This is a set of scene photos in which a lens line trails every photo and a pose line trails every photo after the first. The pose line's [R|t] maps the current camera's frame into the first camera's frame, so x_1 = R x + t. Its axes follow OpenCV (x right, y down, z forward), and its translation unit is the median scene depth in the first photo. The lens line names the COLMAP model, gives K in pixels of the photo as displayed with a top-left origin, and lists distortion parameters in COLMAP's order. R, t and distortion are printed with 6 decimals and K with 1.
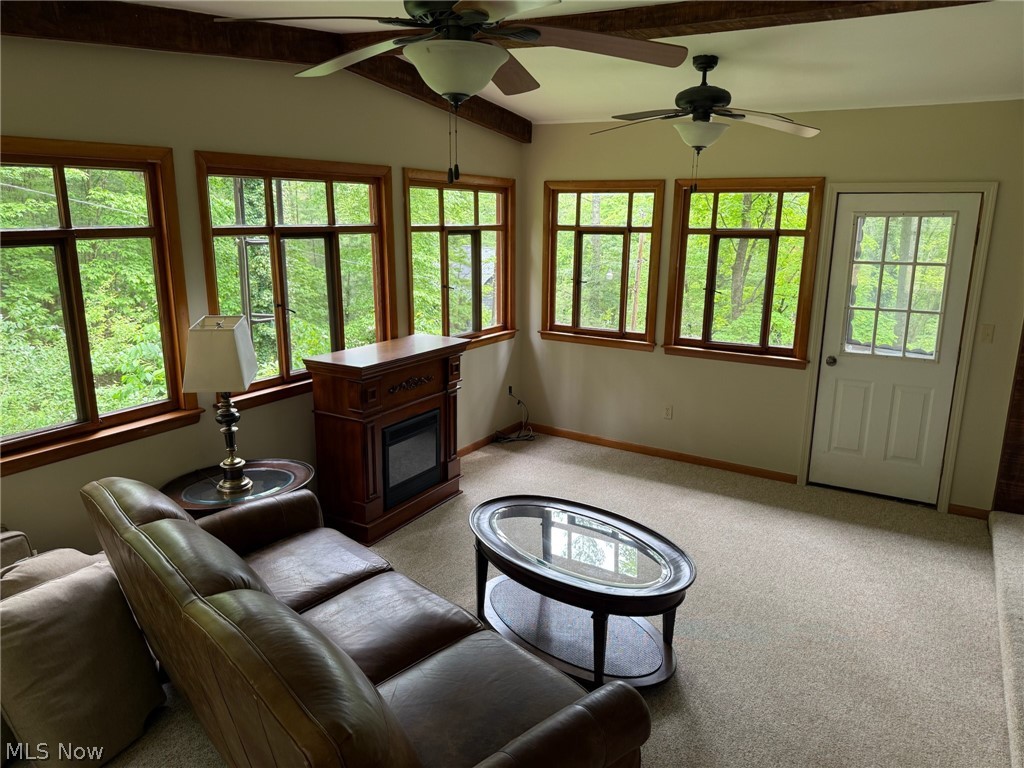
lens RADIAL K [[717.8, 0, 510.9], [0, 717.8, 391.6], [0, 0, 1]] dist [0.078892, -0.096731]
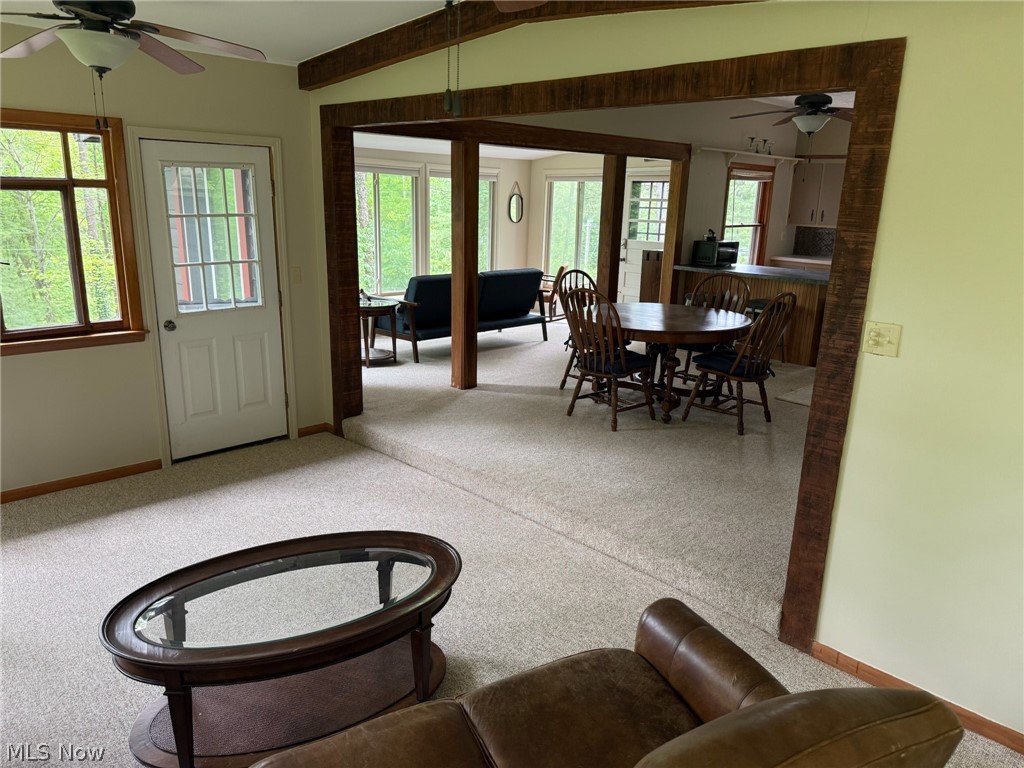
lens RADIAL K [[717.8, 0, 526.9], [0, 717.8, 392.9], [0, 0, 1]] dist [0.078892, -0.096731]
pose [[0.242984, -0.264036, 0.933404, -0.338424], [0.203703, 0.954676, 0.217025, -0.070219], [-0.948401, 0.137403, 0.285756, 0.328939]]
